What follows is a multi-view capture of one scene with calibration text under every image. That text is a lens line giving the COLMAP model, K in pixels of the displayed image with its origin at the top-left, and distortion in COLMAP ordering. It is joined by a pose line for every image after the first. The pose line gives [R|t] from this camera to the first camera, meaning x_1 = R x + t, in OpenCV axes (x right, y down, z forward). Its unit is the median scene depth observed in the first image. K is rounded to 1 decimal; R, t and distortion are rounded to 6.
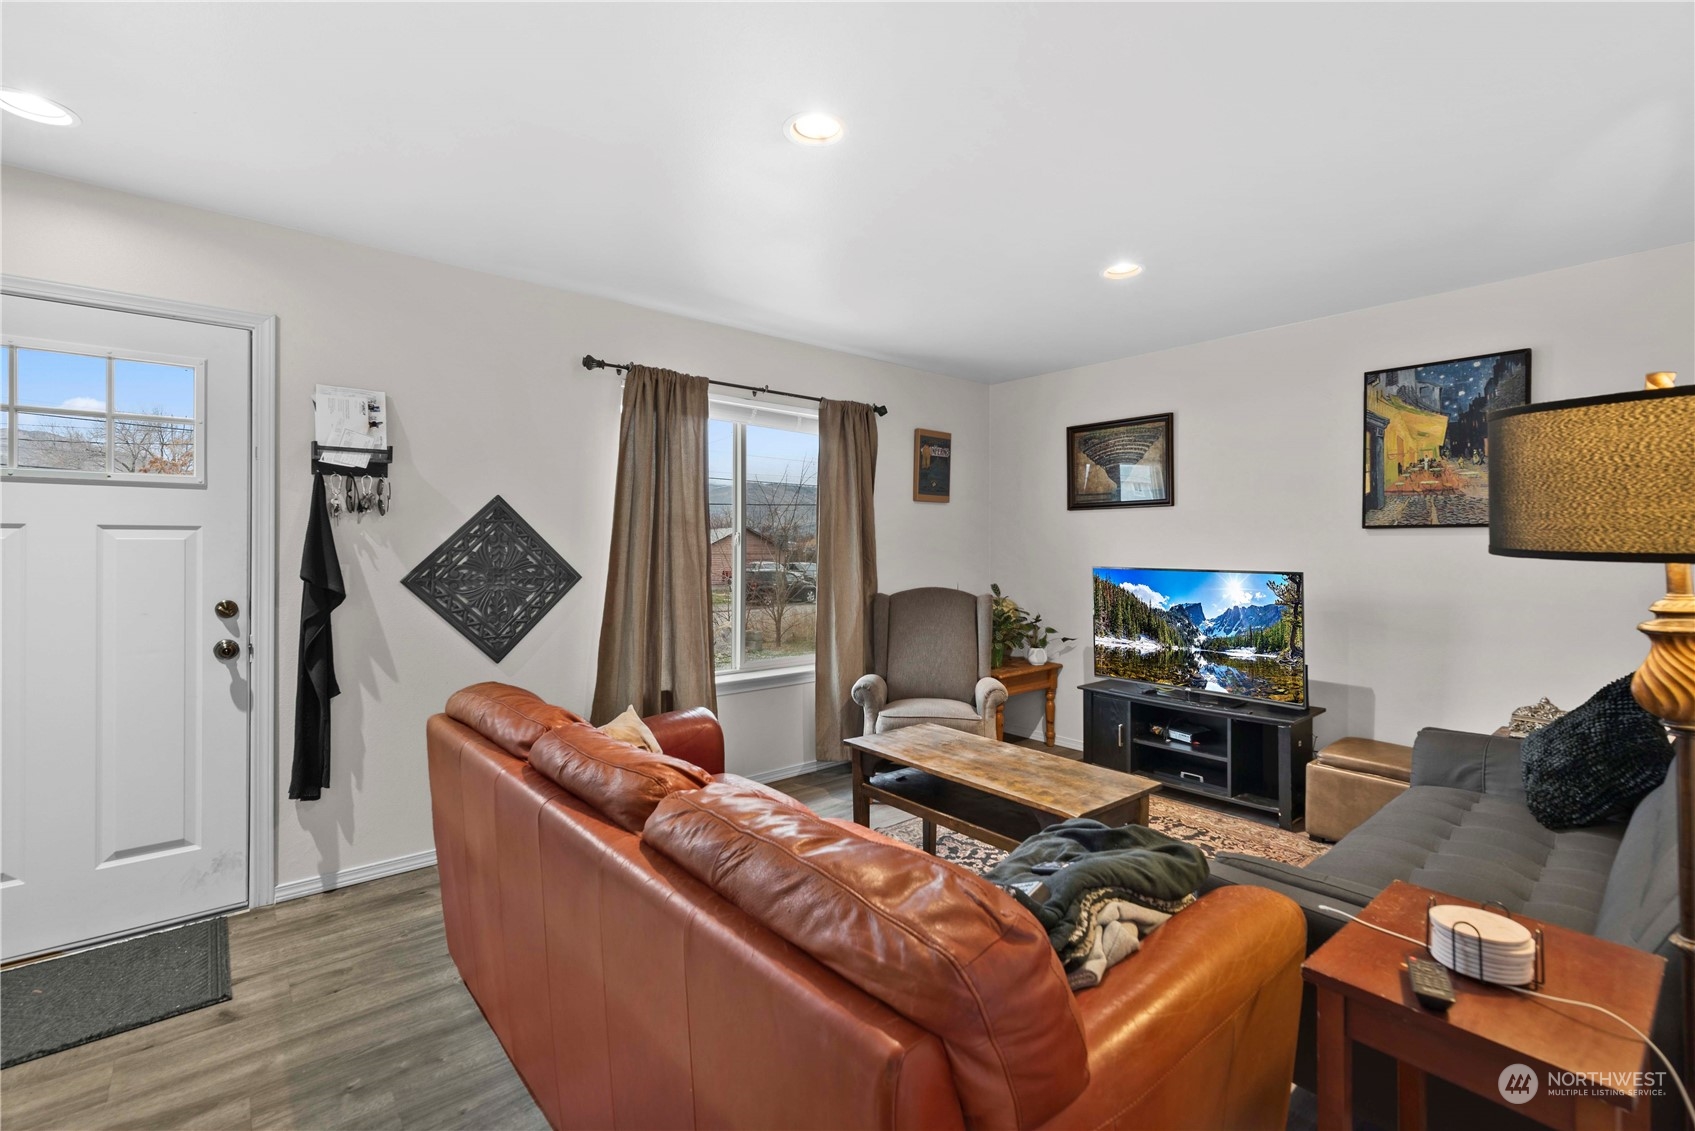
lens RADIAL K [[749.2, 0, 846.5], [0, 749.2, 551.8], [0, 0, 1]] dist [-0.000017, -0.000099]
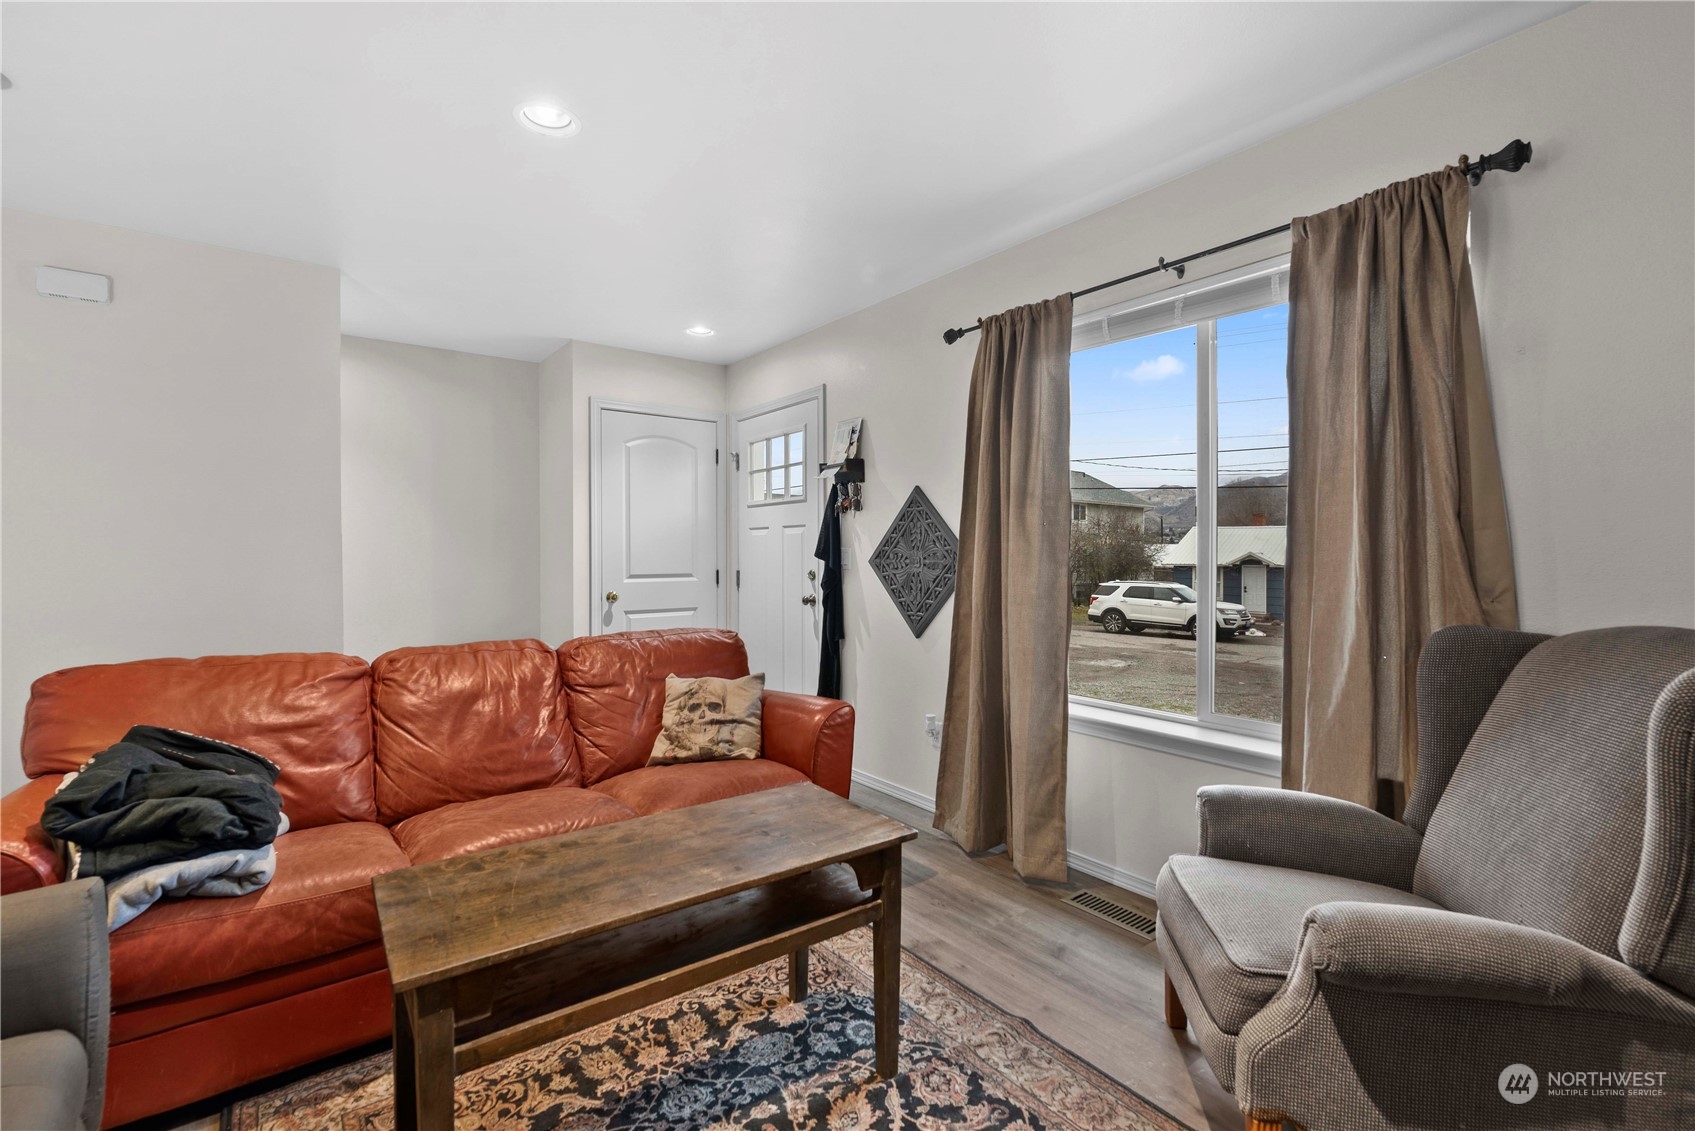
lens RADIAL K [[749.2, 0, 848.5], [0, 749.2, 557.8], [0, 0, 1]] dist [-0.000017, -0.000099]
pose [[-0.050620, 0.003449, -0.998712, 0.617964], [-0.001280, 0.999993, 0.003518, 0.026128], [0.998717, 0.001456, -0.050615, 0.919387]]
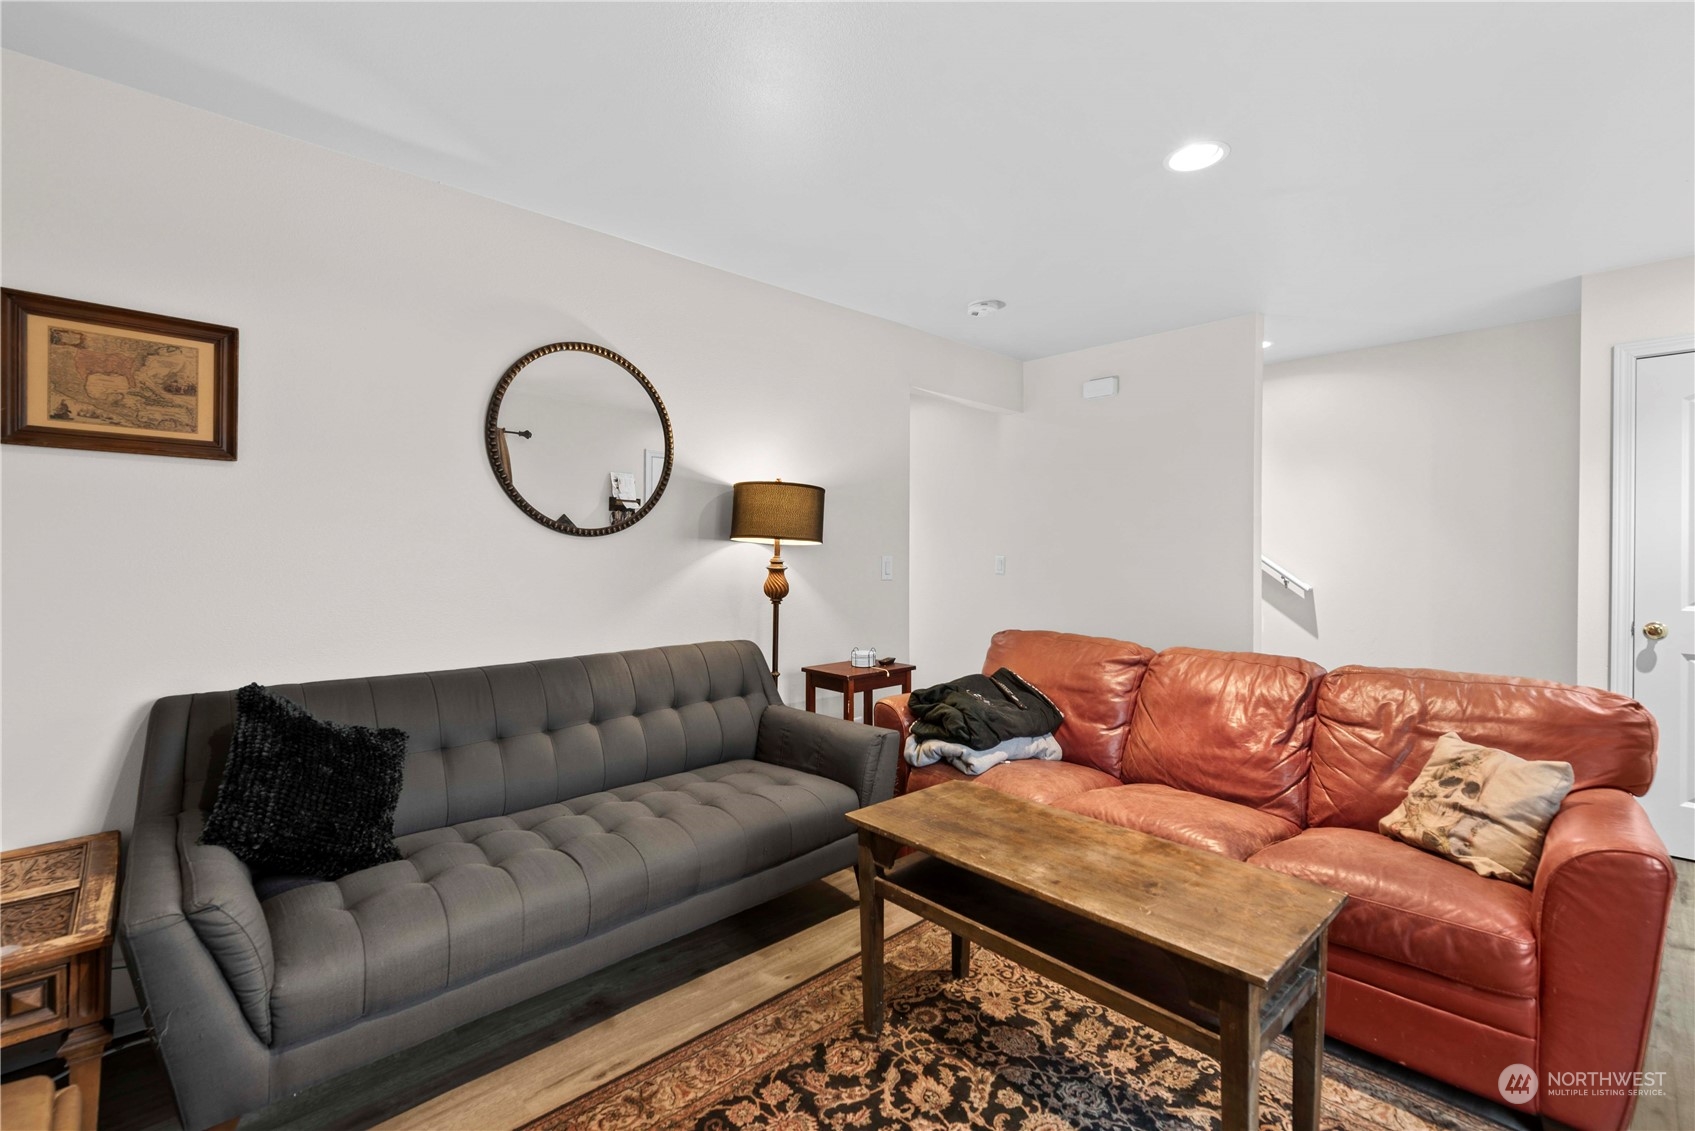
lens RADIAL K [[749.2, 0, 848.3], [0, 749.2, 559.1], [0, 0, 1]] dist [-0.000017, -0.000099]
pose [[-0.998437, -0.004812, -0.055684, 0.326948], [-0.005522, 0.999905, 0.012616, 0.007375], [0.055618, 0.012904, -0.998369, 1.290641]]
